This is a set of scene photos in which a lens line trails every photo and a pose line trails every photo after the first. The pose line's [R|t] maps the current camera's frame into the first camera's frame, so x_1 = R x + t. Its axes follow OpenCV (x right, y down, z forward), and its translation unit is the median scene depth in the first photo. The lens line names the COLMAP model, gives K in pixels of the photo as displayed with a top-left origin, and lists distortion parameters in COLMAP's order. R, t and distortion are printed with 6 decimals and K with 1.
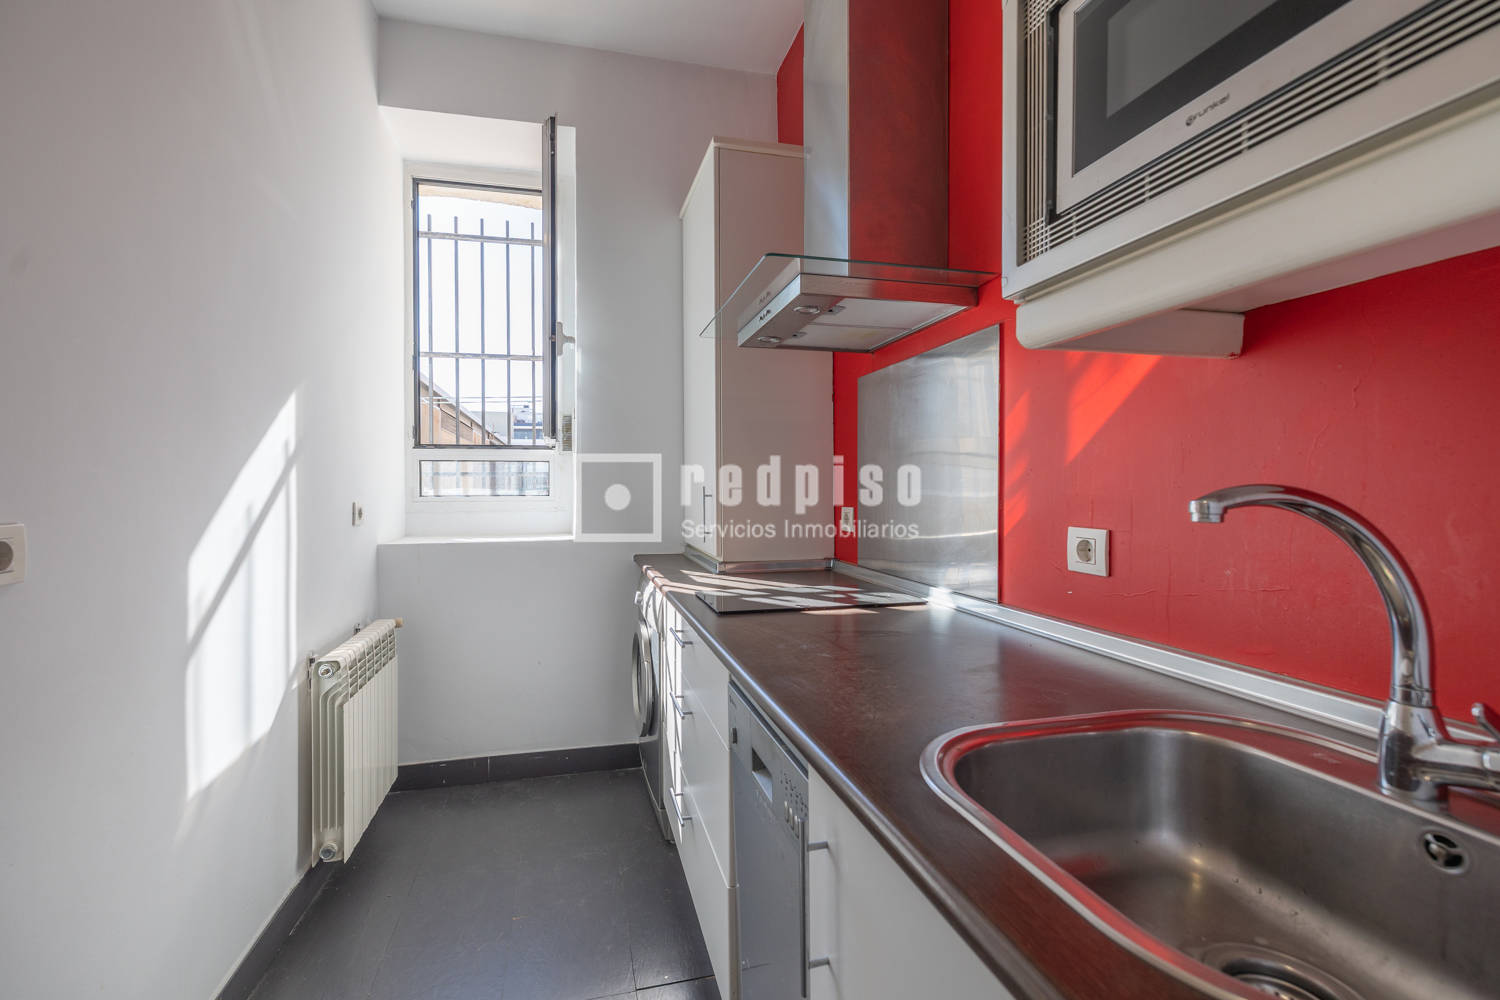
lens RADIAL K [[660.7, 0, 763.3], [0, 660.7, 490.9], [0, 0, 1]] dist [0.005245, -0.000157]
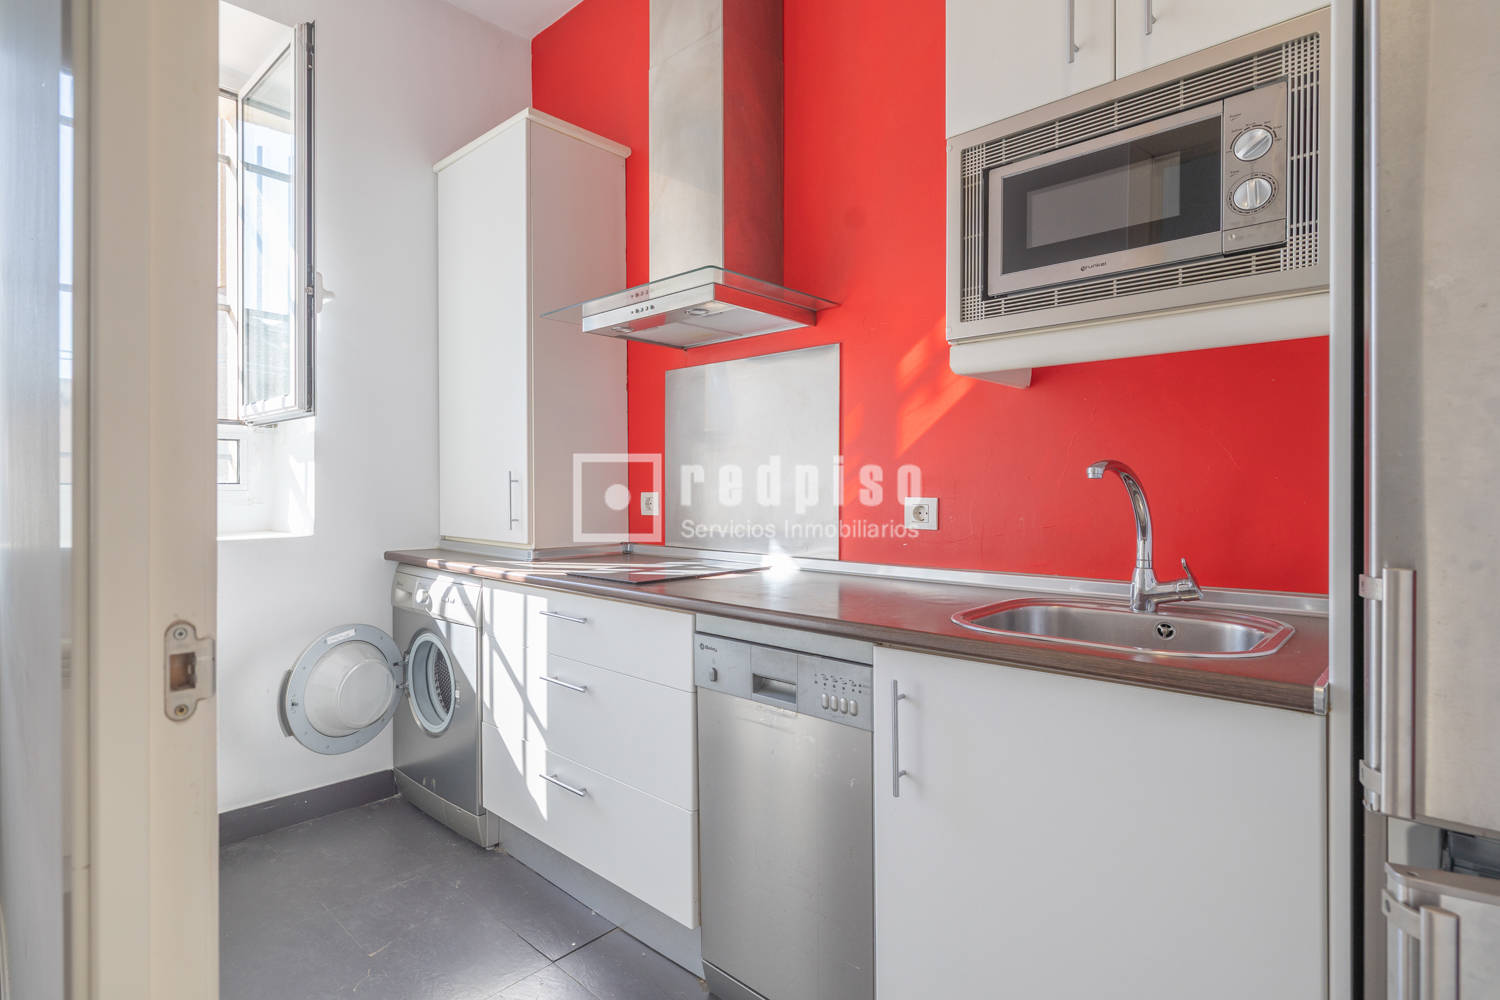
lens RADIAL K [[741.0, 0, 743.5], [0, 741.0, 493.0], [0, 0, 1]] dist [0.002274, -0.000358]
pose [[0.844072, -0.006325, 0.536193, -0.543777], [0.003968, 0.999977, 0.005549, 0.028908], [-0.536215, -0.002556, 0.844077, -0.112993]]
